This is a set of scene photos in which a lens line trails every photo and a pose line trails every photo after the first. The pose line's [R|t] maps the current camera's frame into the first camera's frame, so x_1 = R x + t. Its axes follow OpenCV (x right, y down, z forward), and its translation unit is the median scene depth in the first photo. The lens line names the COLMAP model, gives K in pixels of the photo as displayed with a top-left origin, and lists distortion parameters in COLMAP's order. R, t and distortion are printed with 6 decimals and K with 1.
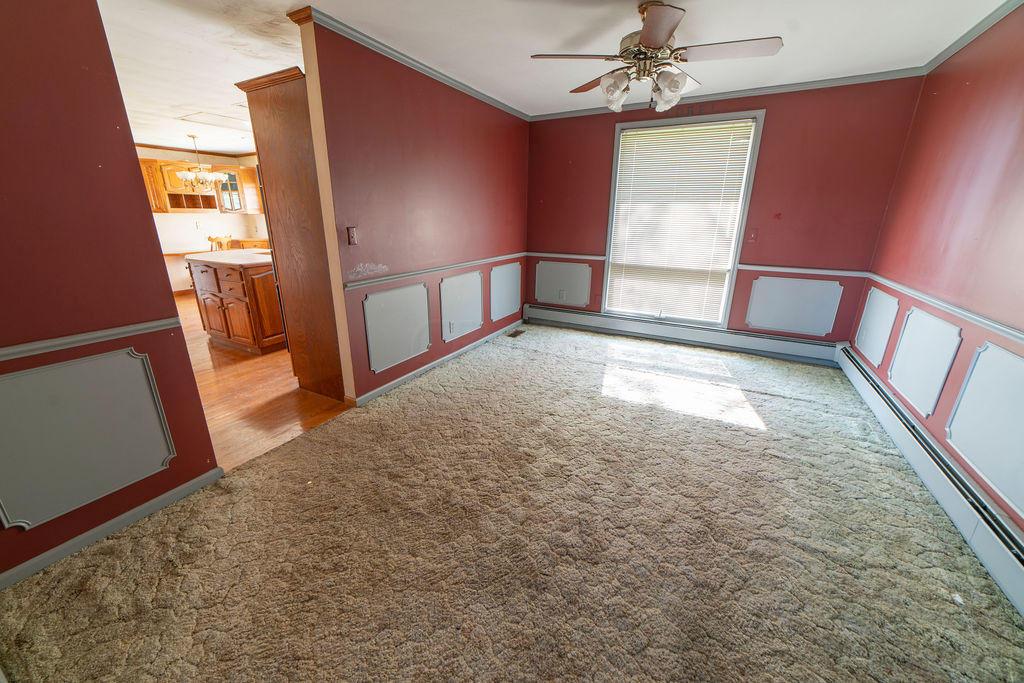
lens RADIAL K [[392.2, 0, 505.7], [0, 392.2, 344.1], [0, 0, 1]] dist [-0.020018, 0.007430]
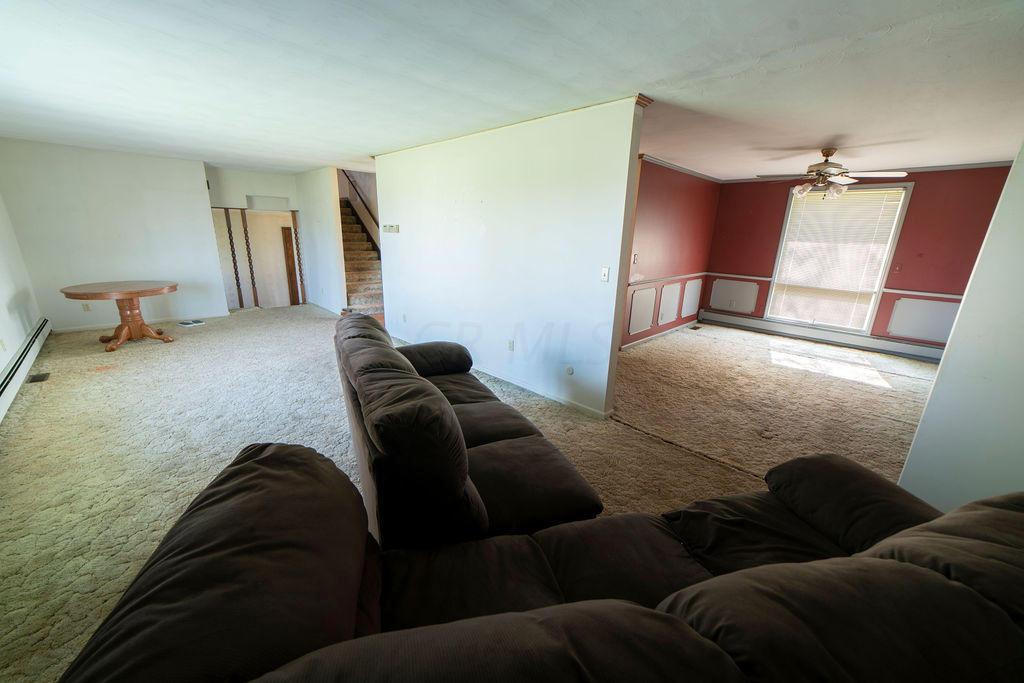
lens RADIAL K [[392.2, 0, 505.7], [0, 392.2, 344.1], [0, 0, 1]] dist [-0.020018, 0.007430]
pose [[0.958460, 0.098159, -0.267804, -0.291764], [-0.108249, 0.993855, -0.023139, 0.162912], [0.263886, 0.051168, 0.963196, -0.645319]]
